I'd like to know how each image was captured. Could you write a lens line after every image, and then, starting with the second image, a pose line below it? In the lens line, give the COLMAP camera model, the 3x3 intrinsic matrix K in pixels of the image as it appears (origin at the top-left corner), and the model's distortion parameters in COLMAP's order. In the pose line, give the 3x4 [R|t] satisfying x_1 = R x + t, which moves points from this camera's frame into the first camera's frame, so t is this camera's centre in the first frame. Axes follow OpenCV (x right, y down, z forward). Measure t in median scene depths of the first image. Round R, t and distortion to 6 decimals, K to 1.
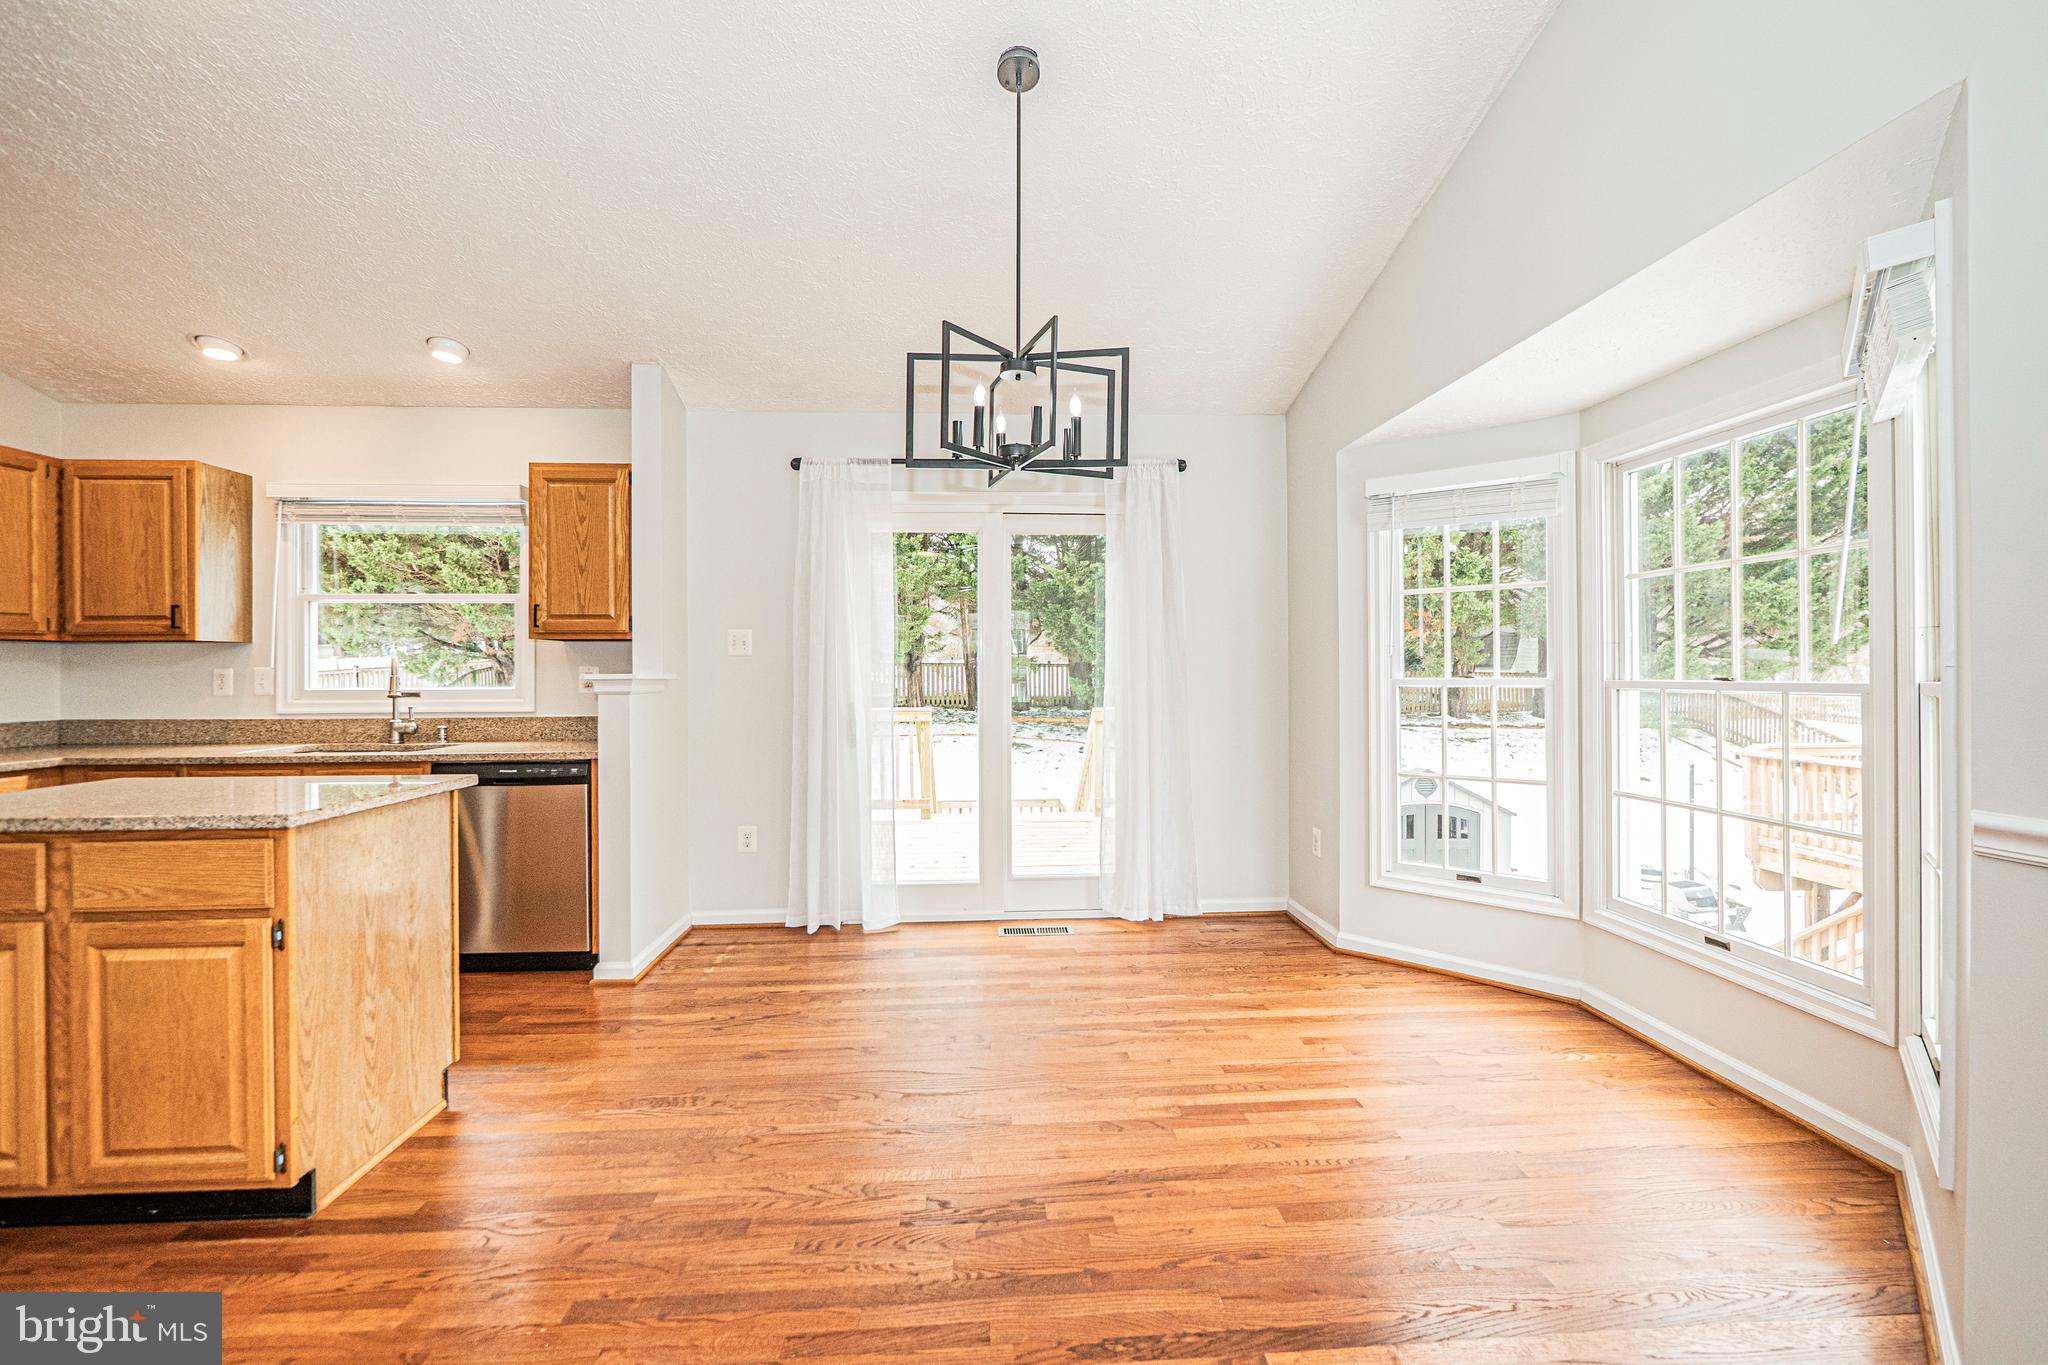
lens RADIAL K [[868.3, 0, 1029.5], [0, 868.3, 669.3], [0, 0, 1]] dist [-0.007345, 0.002071]
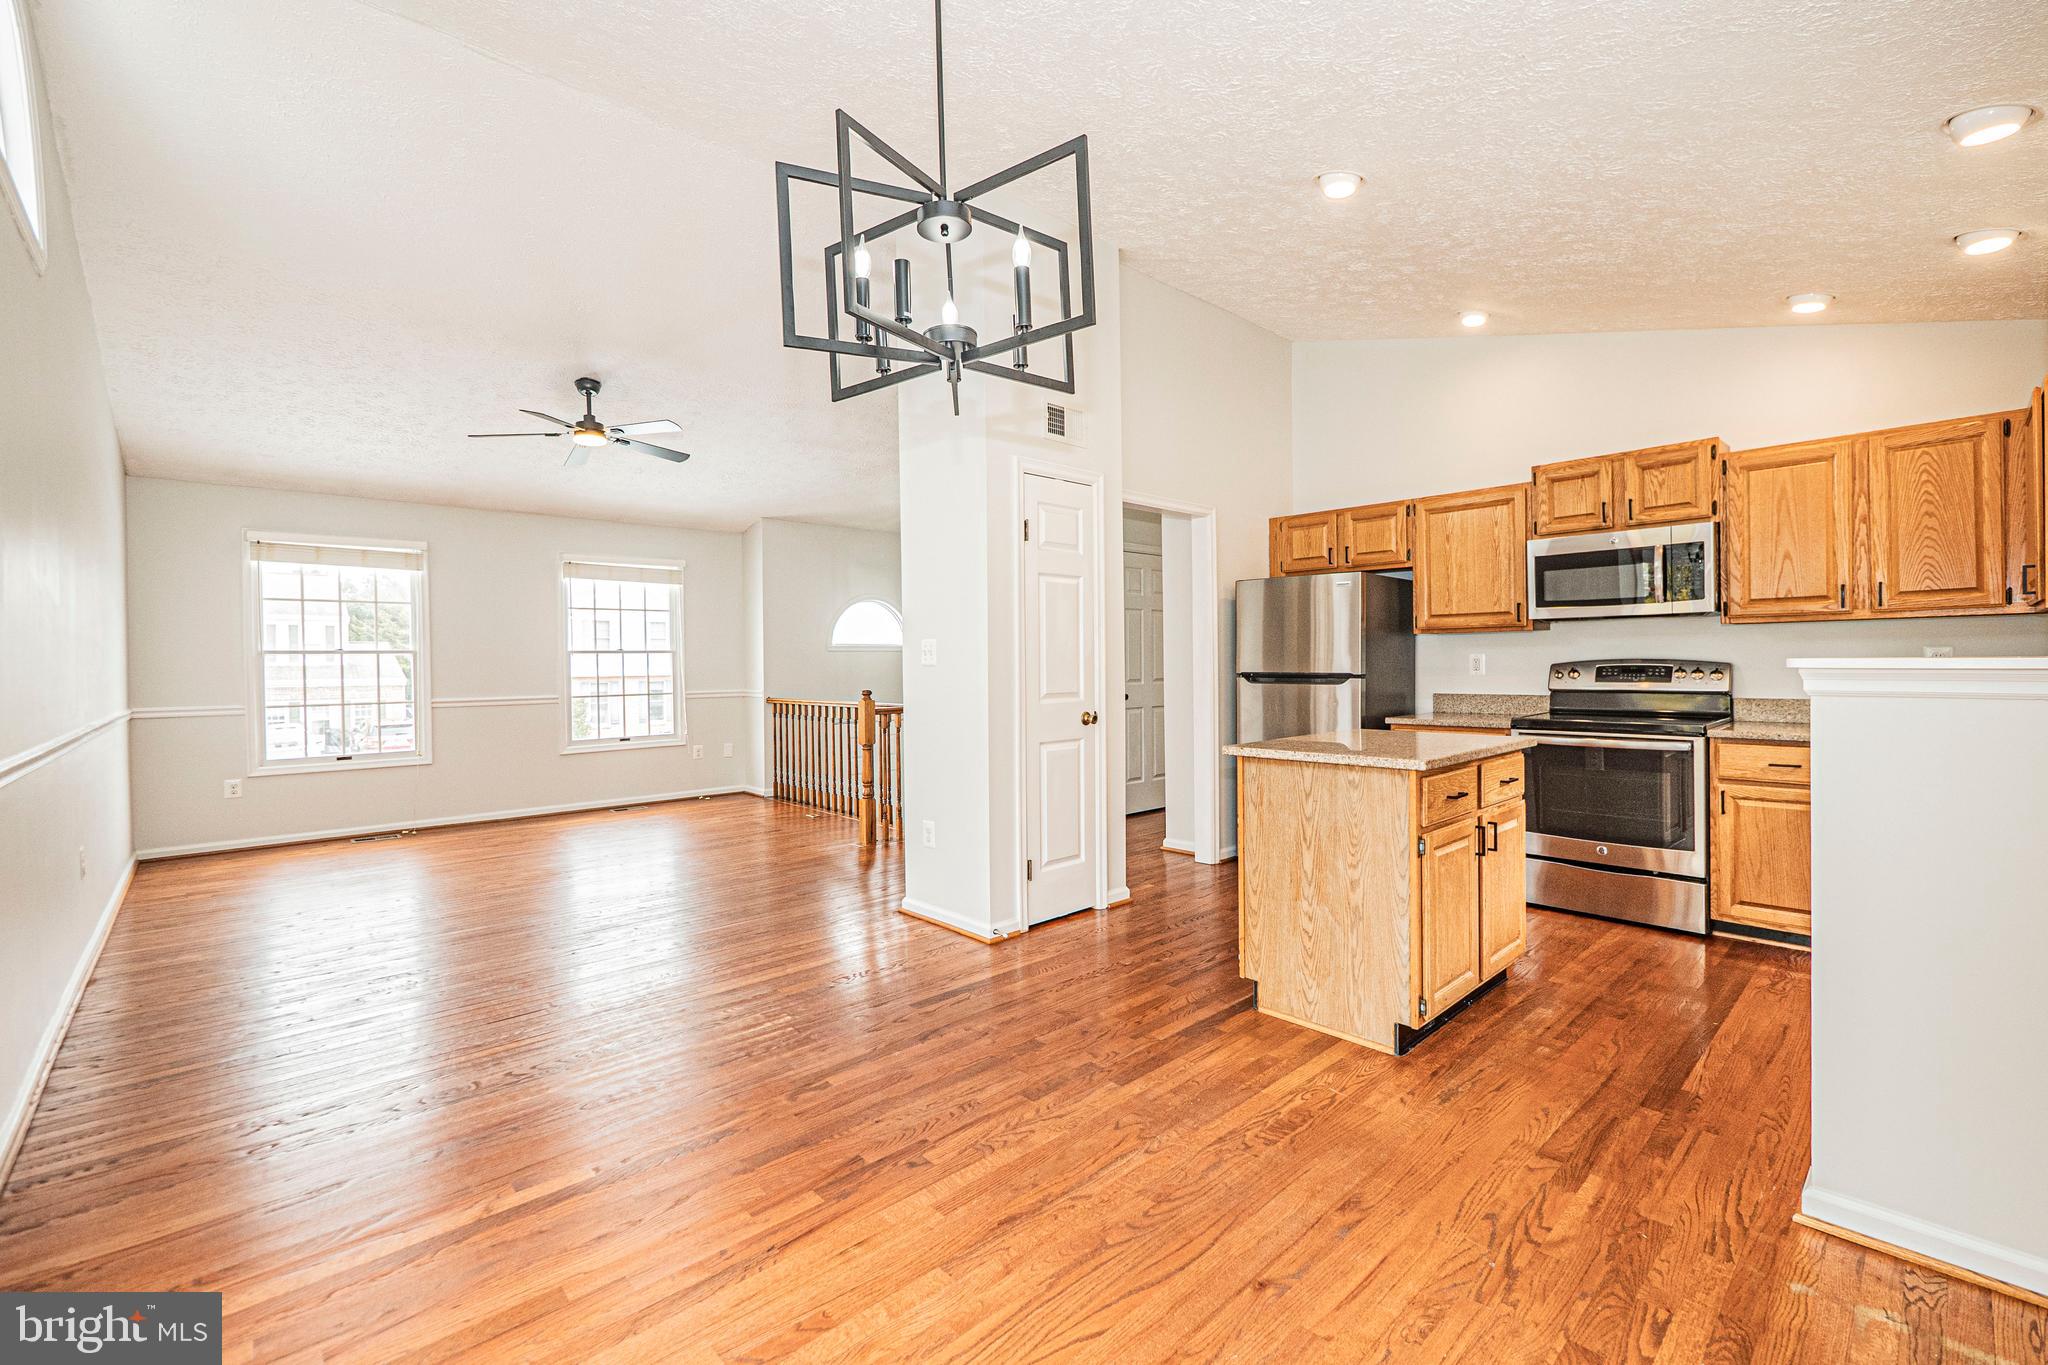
lens RADIAL K [[868.3, 0, 1025.1], [0, 868.3, 671.6], [0, 0, 1]] dist [-0.007345, 0.002071]
pose [[-0.777570, 0.021110, -0.628442, 0.240949], [0.017218, 0.999776, 0.012279, -0.001344], [0.628561, -0.001273, -0.777759, 1.024076]]
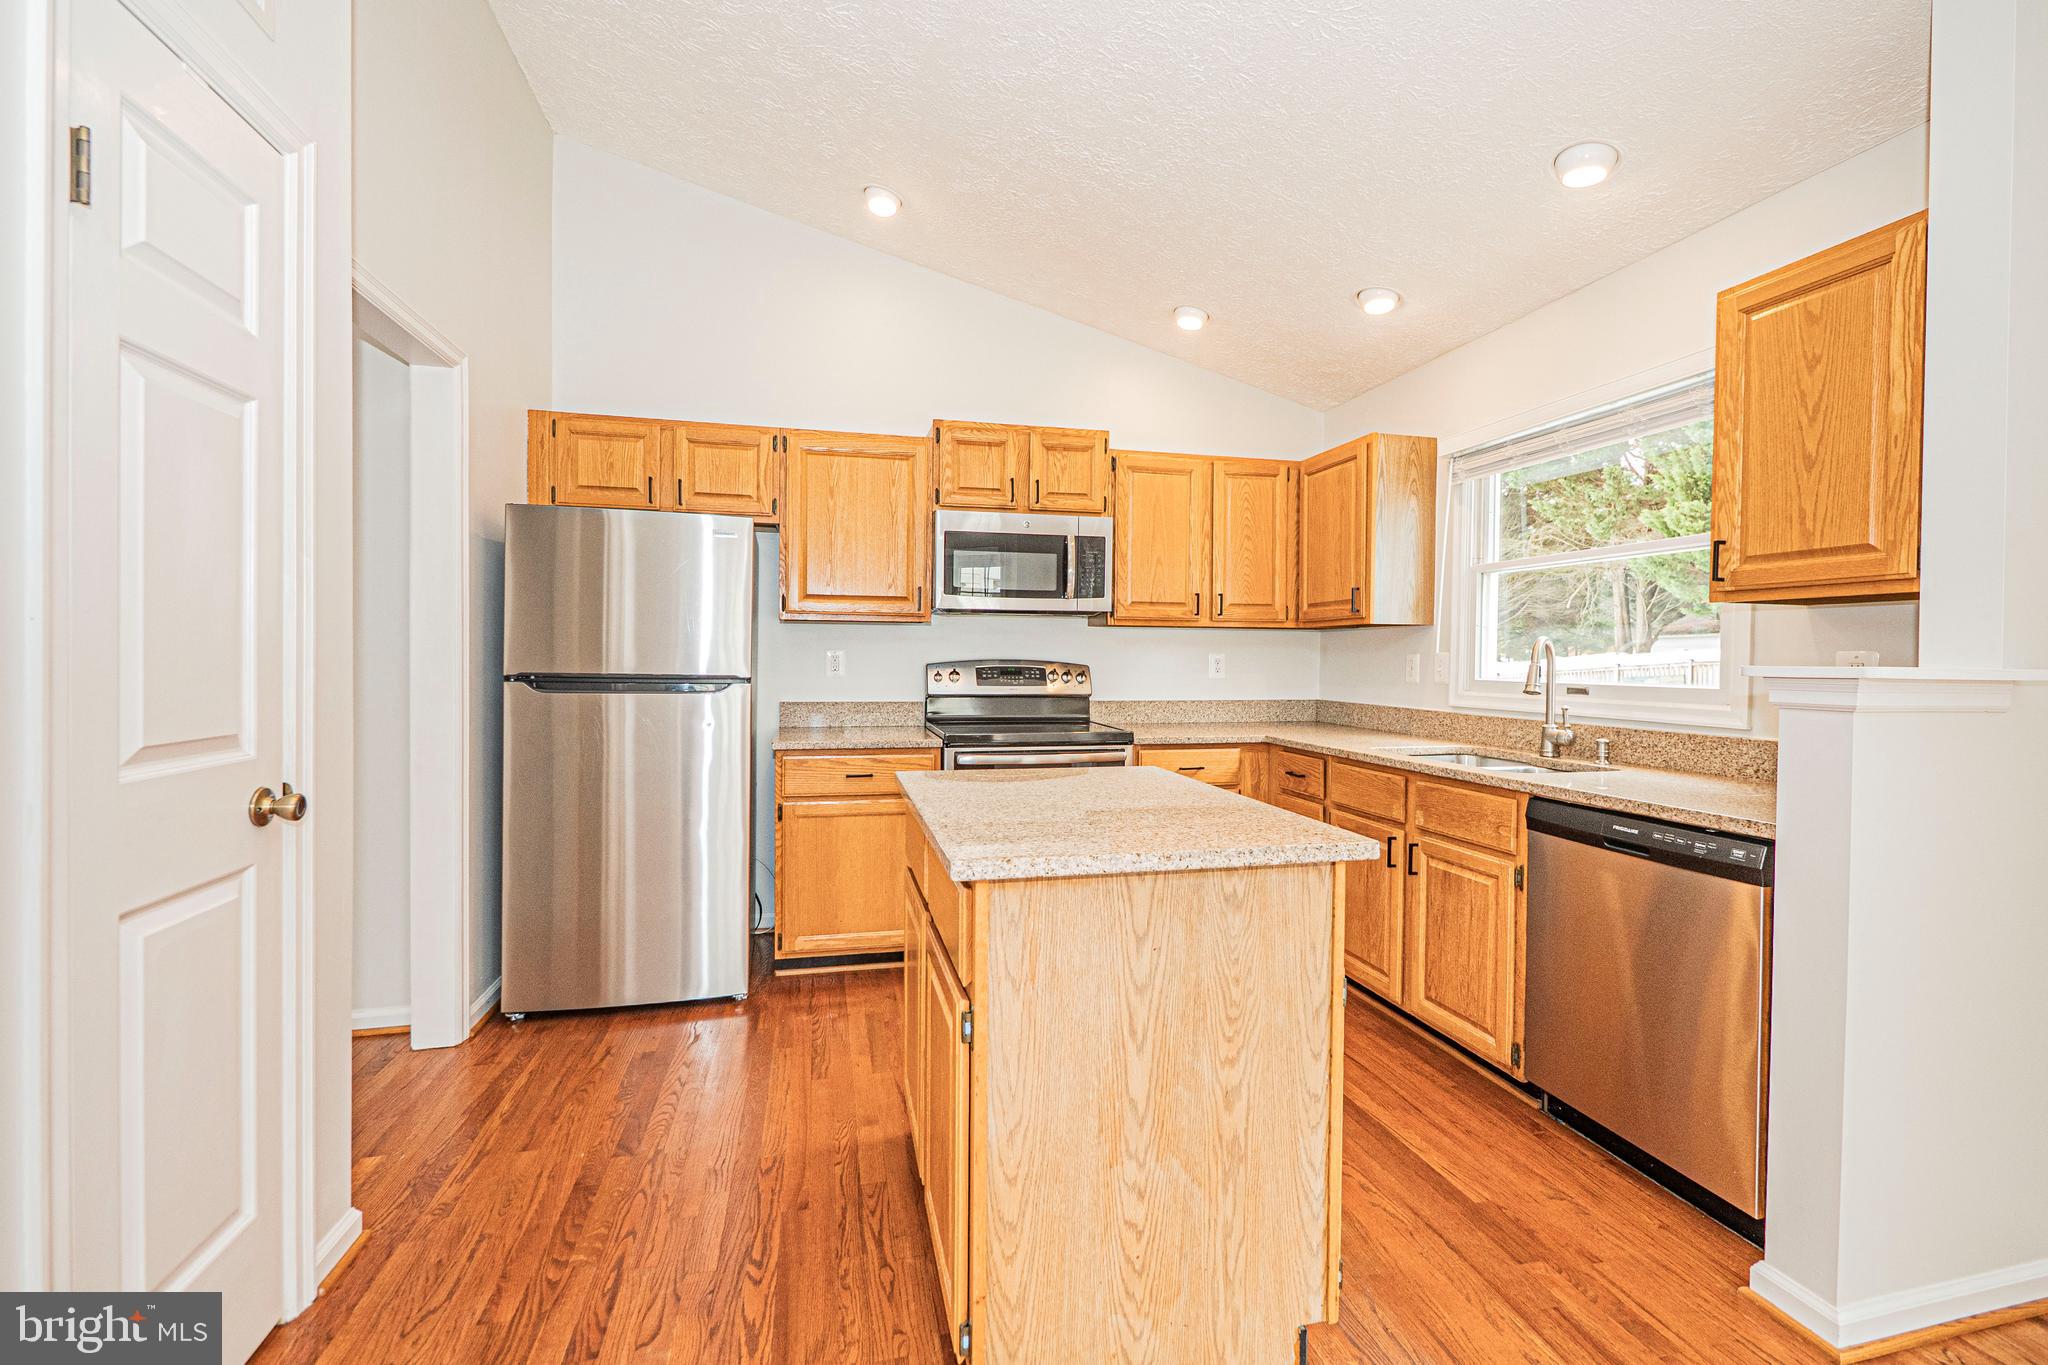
lens RADIAL K [[868.3, 0, 1022.4], [0, 868.3, 674.1], [0, 0, 1]] dist [-0.007345, 0.002071]
pose [[0.163090, 0.025689, -0.986277, -0.087948], [-0.007865, 0.999663, 0.024738, 0.001319], [0.986580, 0.003722, 0.163237, 0.468635]]
